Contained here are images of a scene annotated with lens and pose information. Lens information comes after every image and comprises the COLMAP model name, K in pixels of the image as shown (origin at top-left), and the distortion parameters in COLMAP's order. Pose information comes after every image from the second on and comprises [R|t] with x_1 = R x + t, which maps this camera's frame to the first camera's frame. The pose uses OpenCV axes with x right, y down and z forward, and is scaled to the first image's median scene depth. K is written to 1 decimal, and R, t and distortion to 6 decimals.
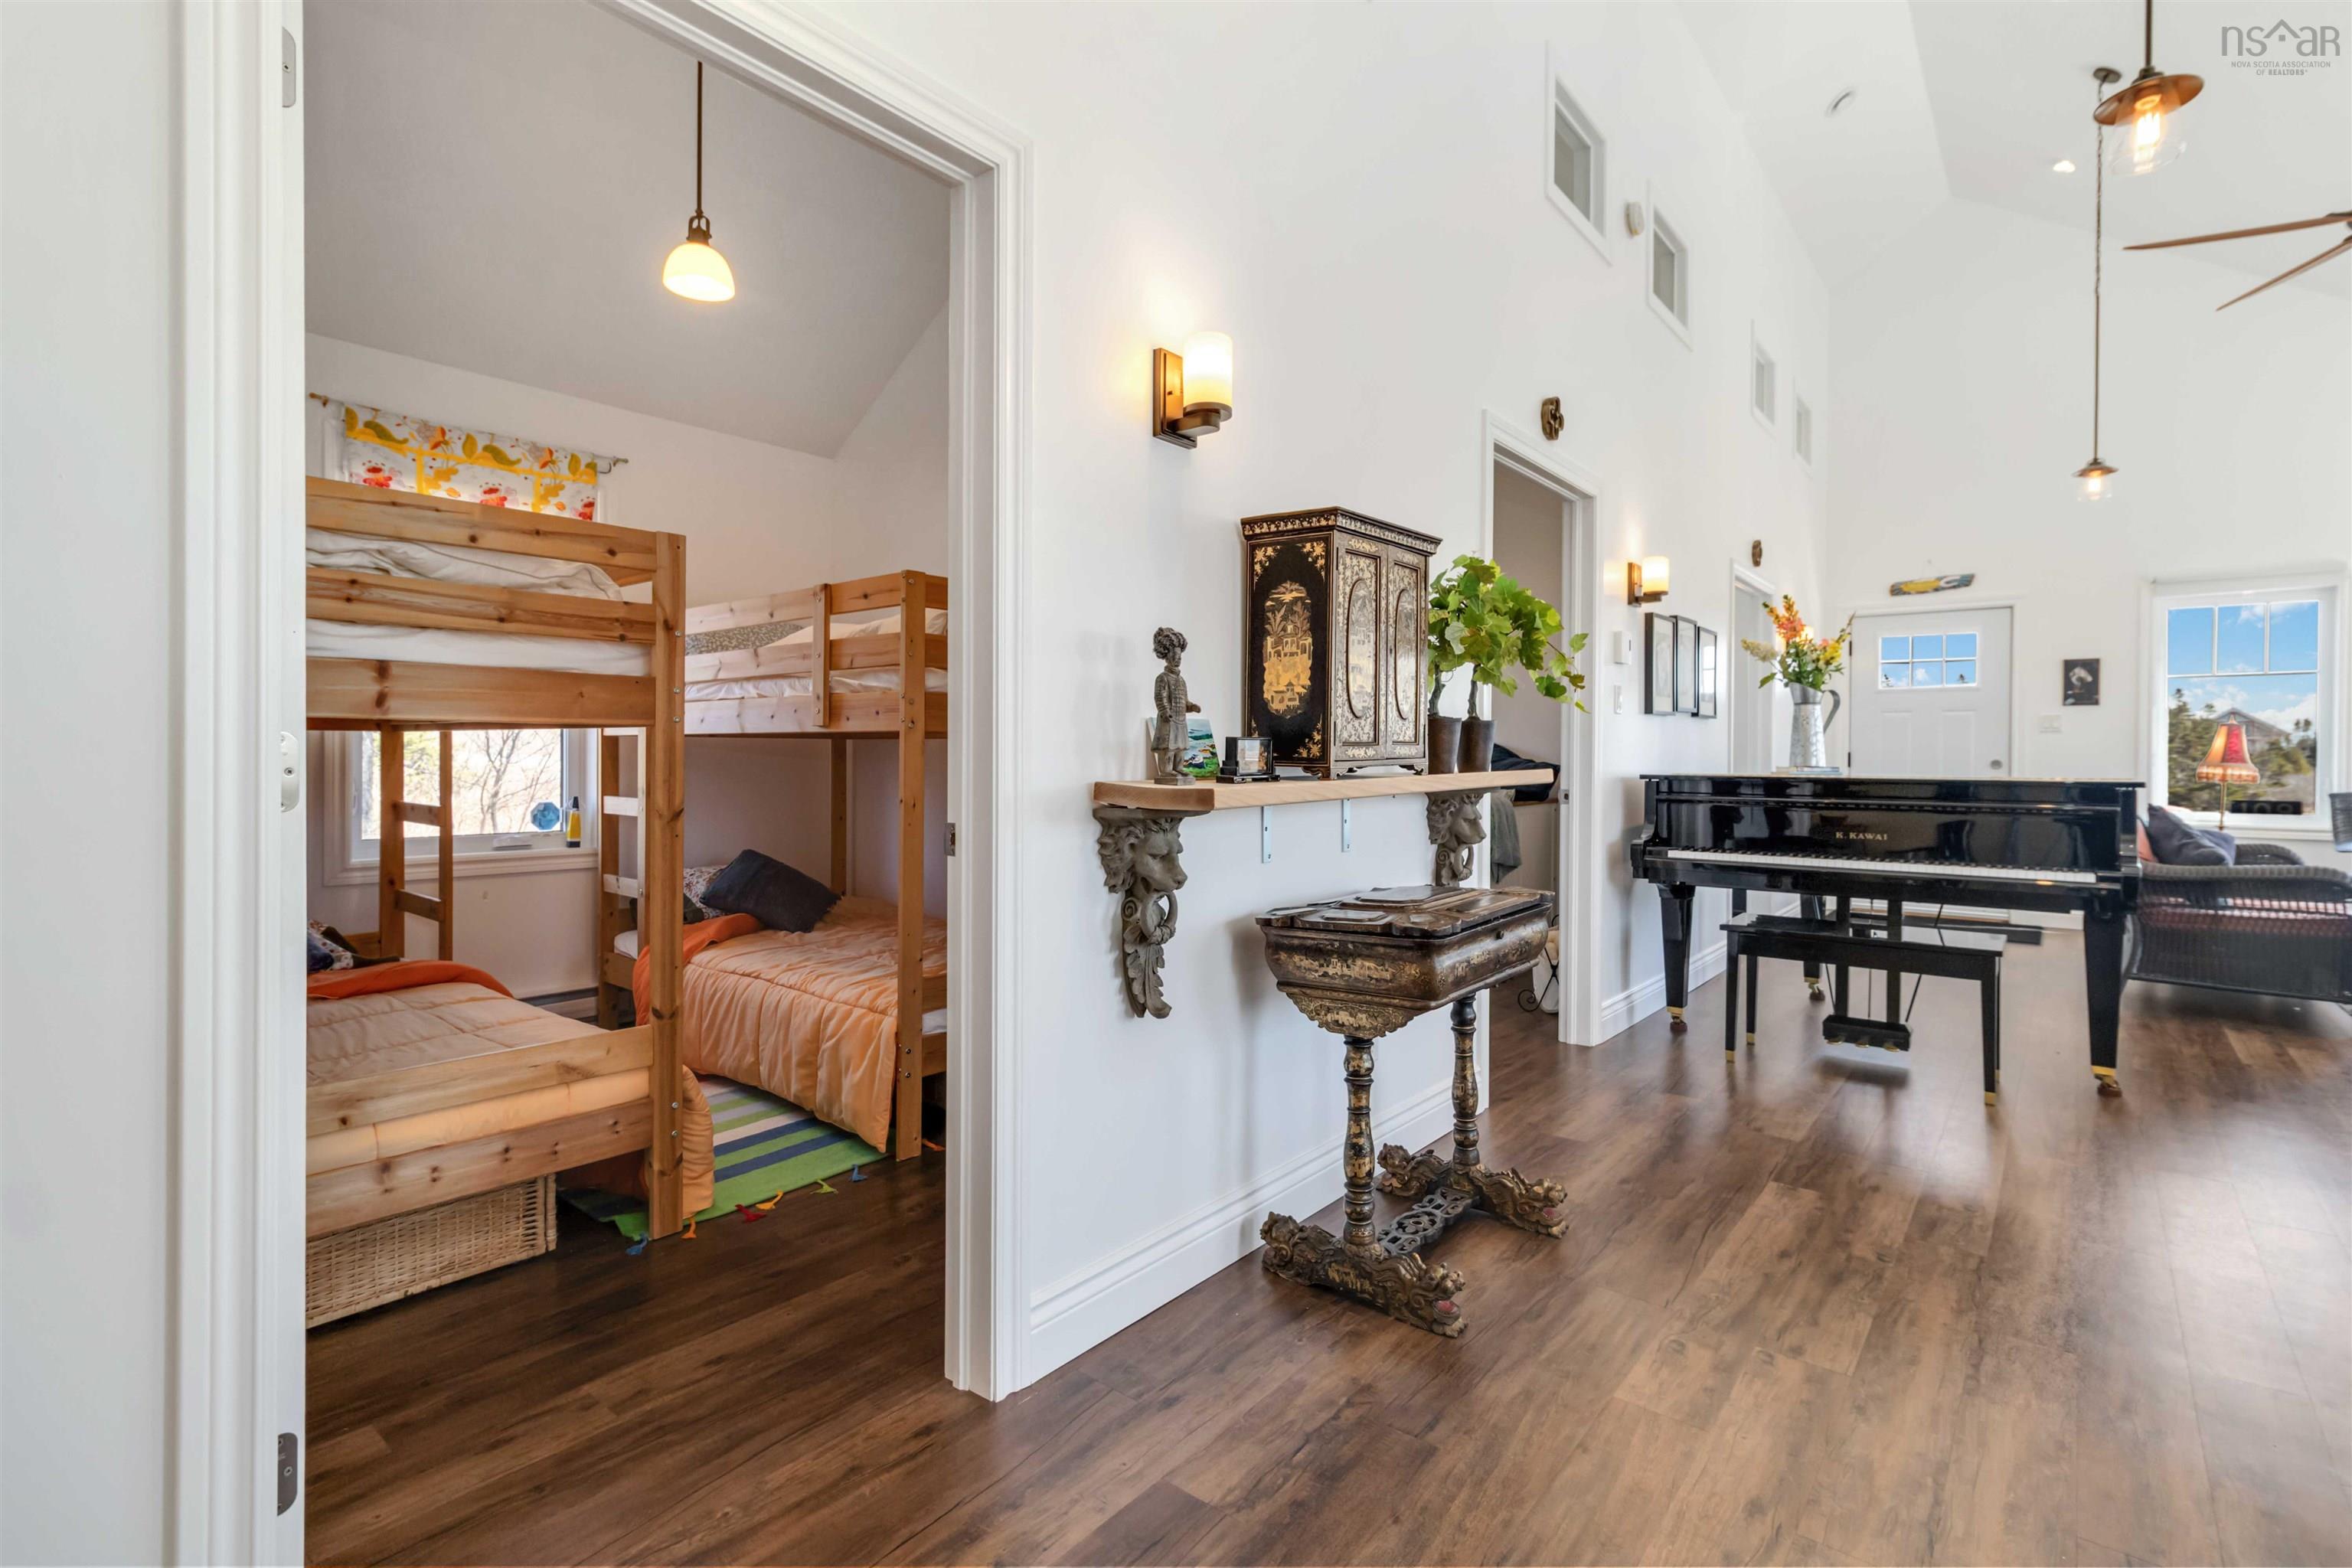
lens RADIAL K [[1086.7, 0, 1193.2], [0, 1086.7, 759.8], [0, 0, 1]] dist [0.001488, 0.000532]
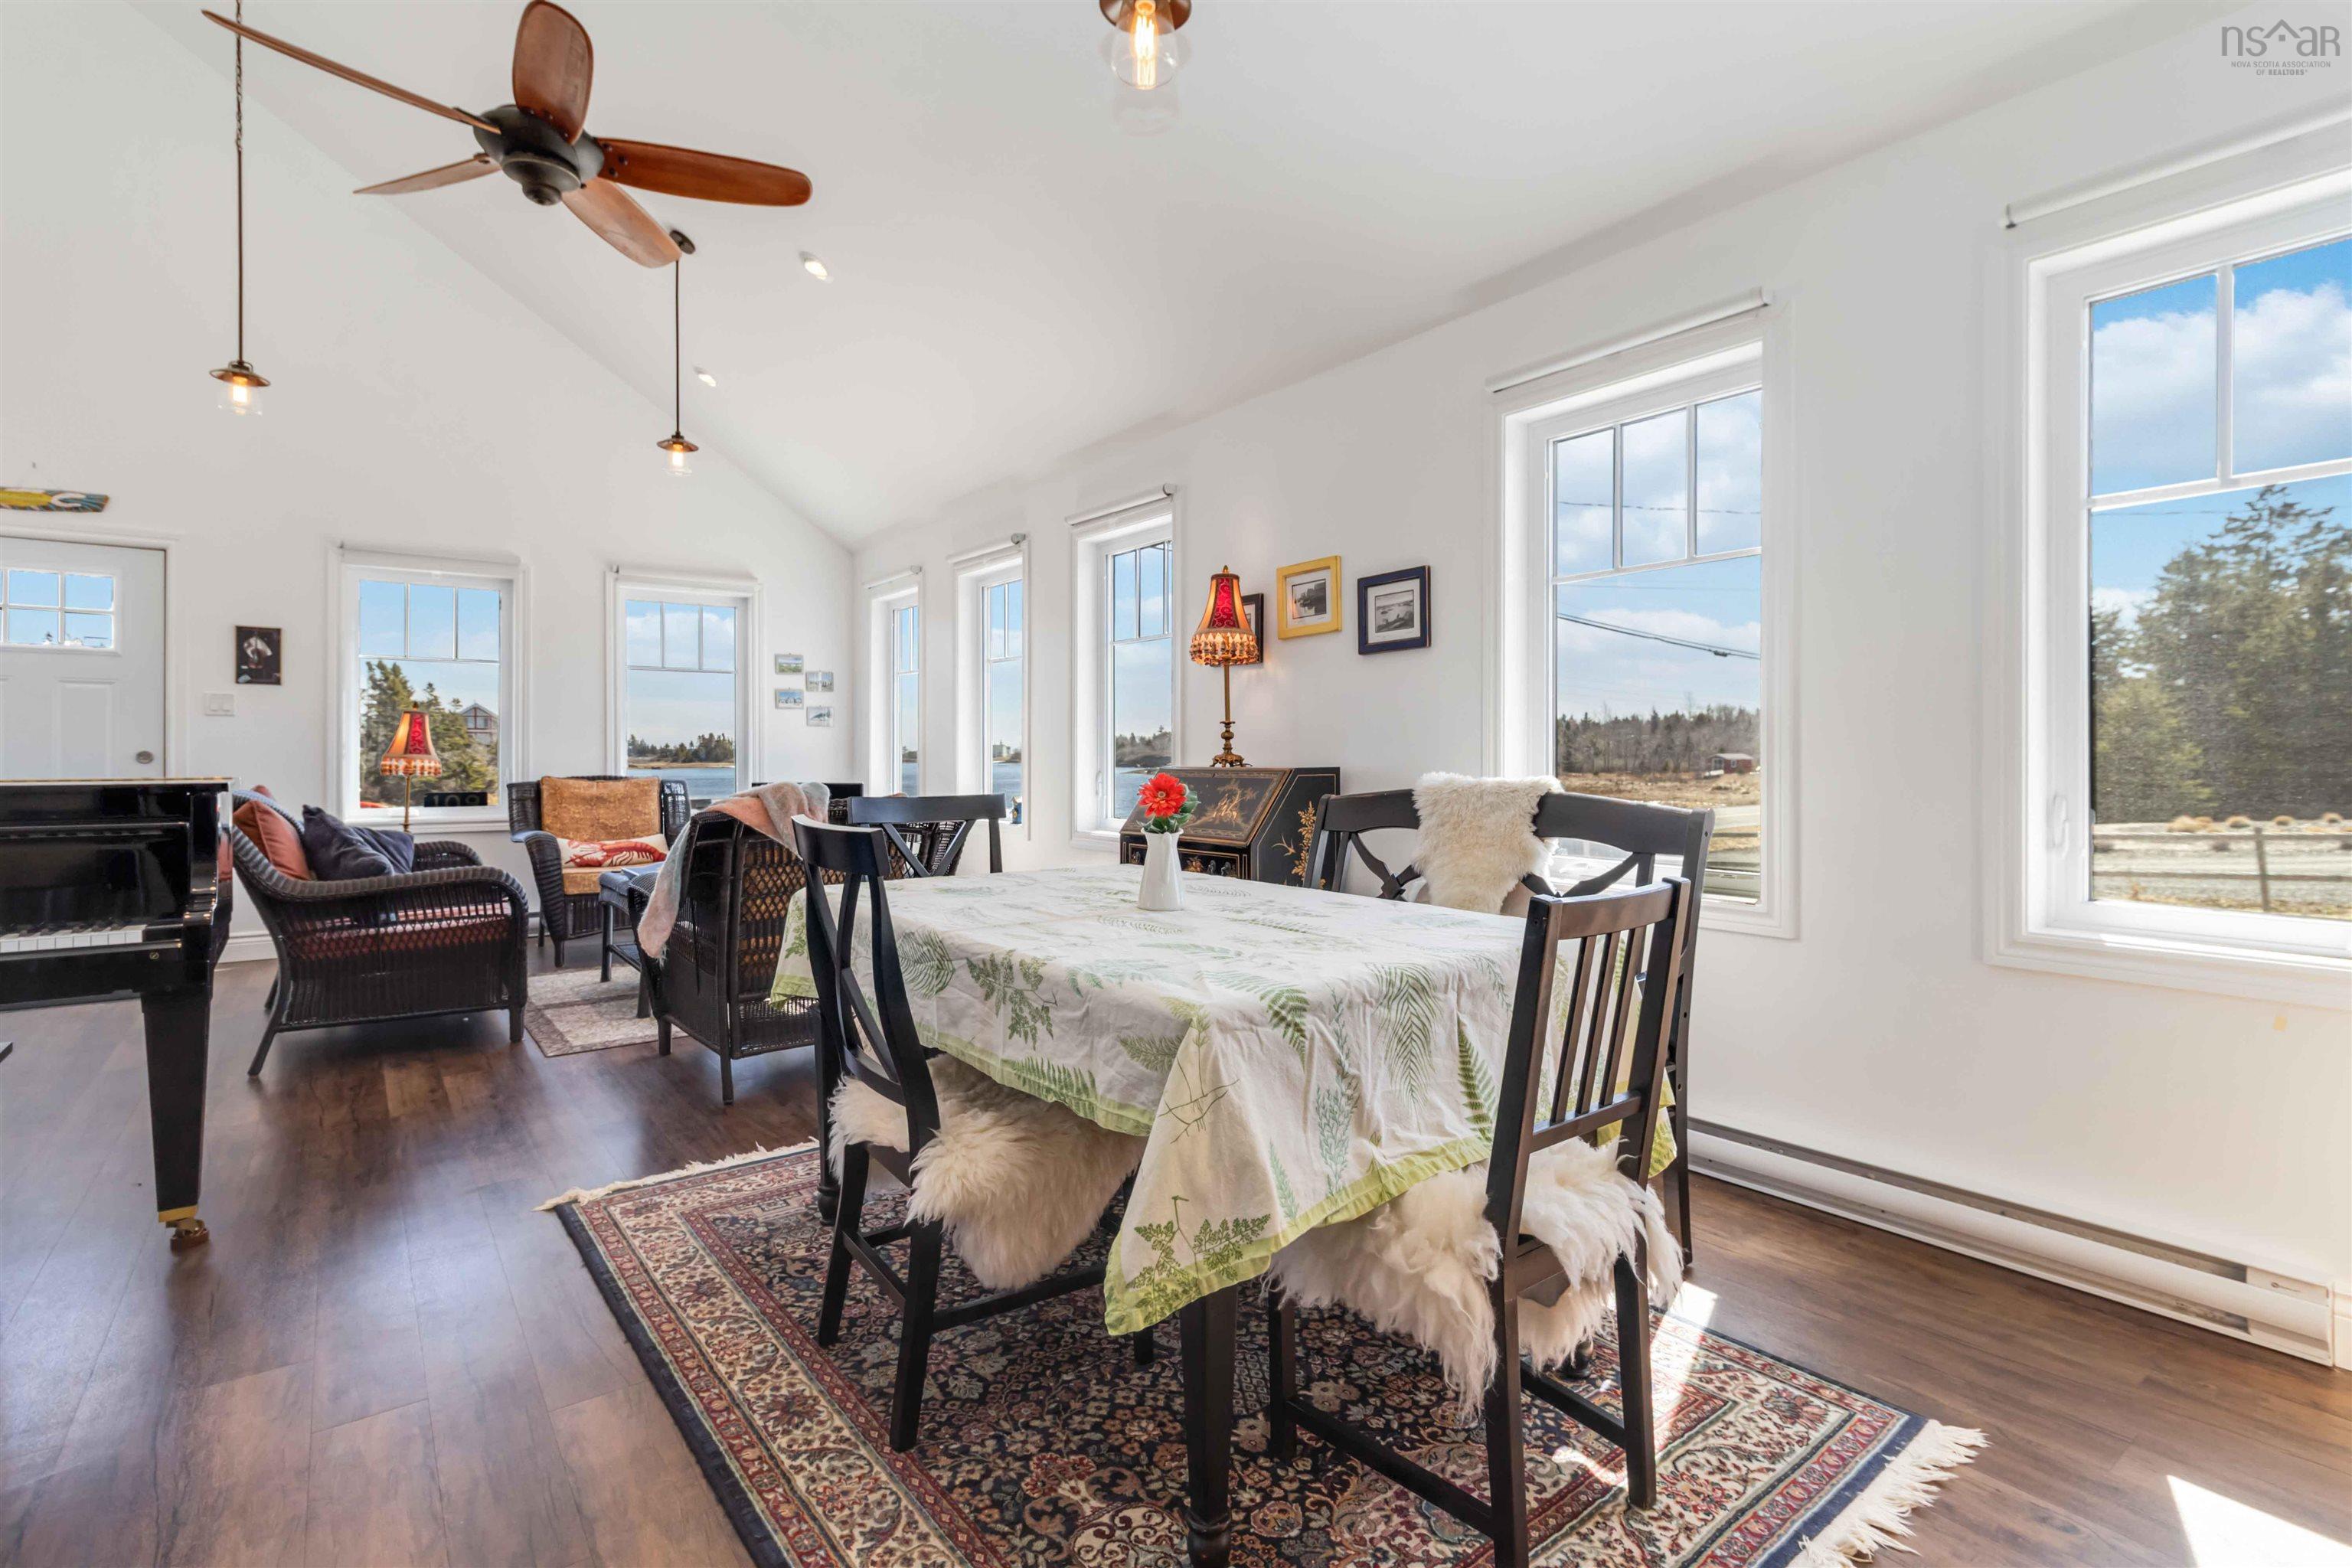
lens RADIAL K [[1123.3, 0, 1212.7], [0, 1123.3, 755.4], [0, 0, 1]] dist [0.005686, 0.000030]
pose [[0.227514, -0.007653, 0.973745, 0.289668], [0.003316, 0.999969, 0.007084, -0.000189], [-0.973769, 0.001617, 0.227532, 0.207705]]
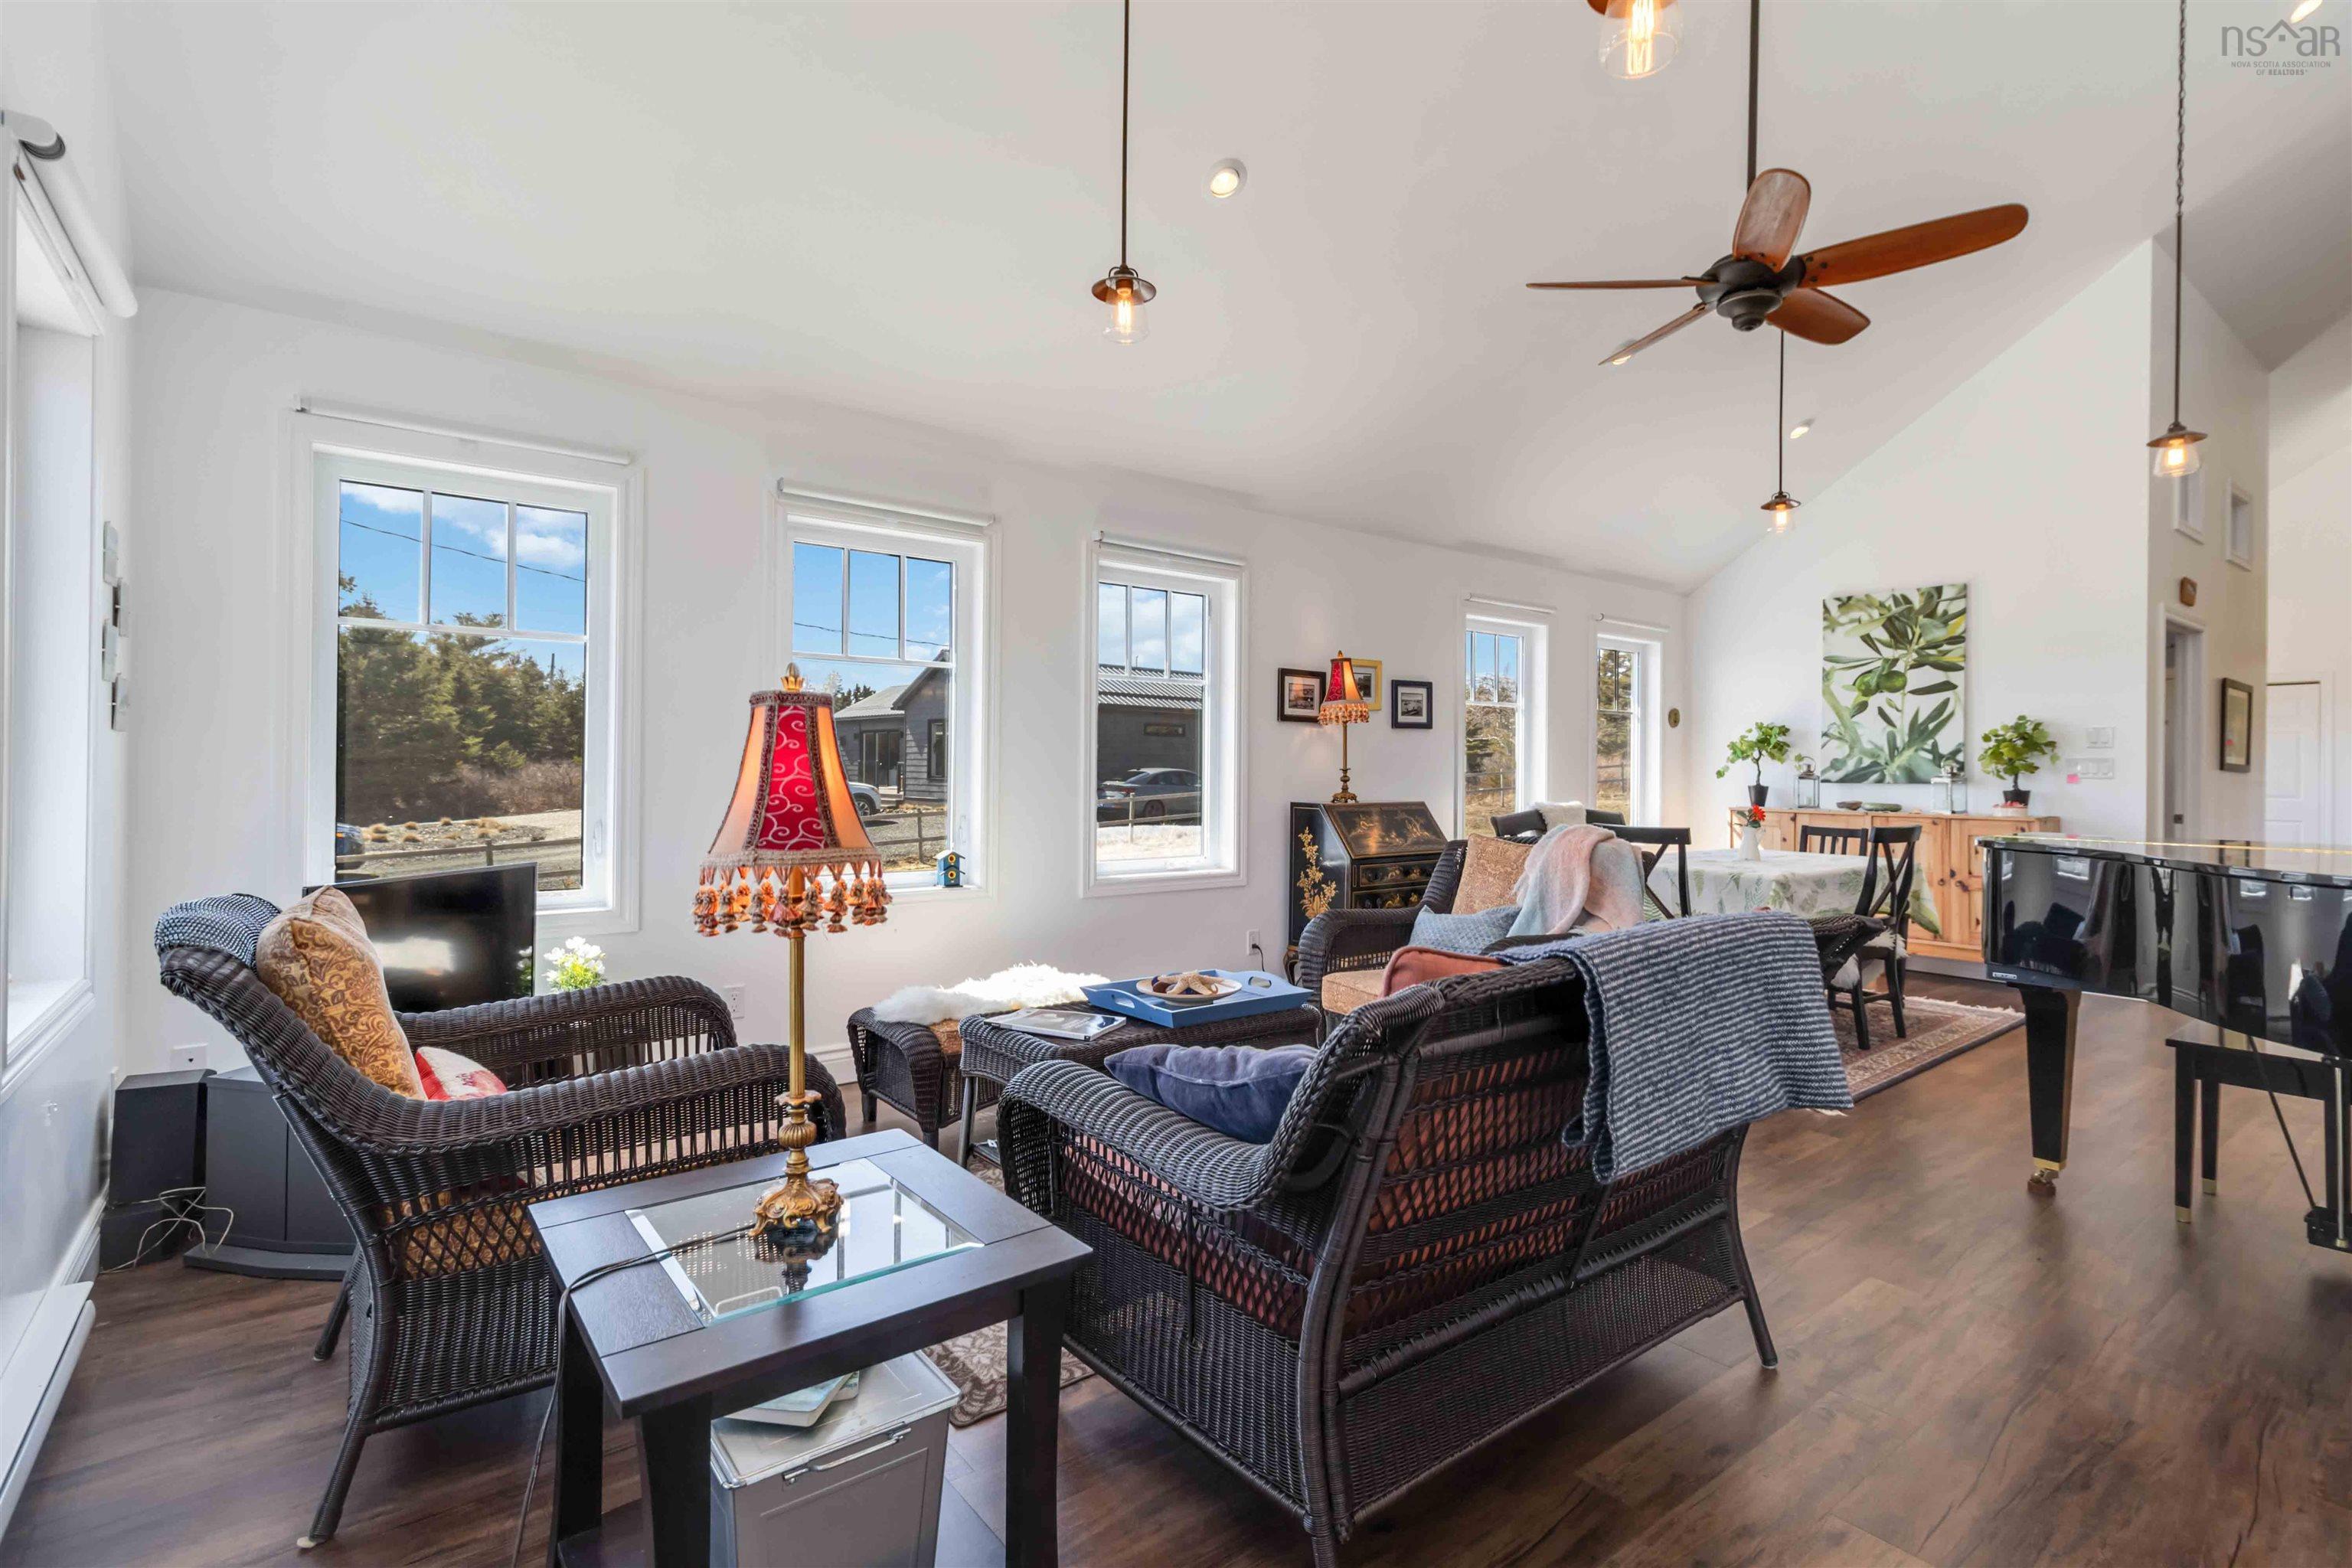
lens RADIAL K [[1099.3, 0, 1200.7], [0, 1099.3, 767.6], [0, 0, 1]] dist [0.007247, 0.000078]
pose [[-0.975345, -0.013766, 0.220257, 1.258857], [-0.013729, 0.999904, 0.001699, -0.027203], [-0.220260, -0.001367, -0.975440, 1.939991]]
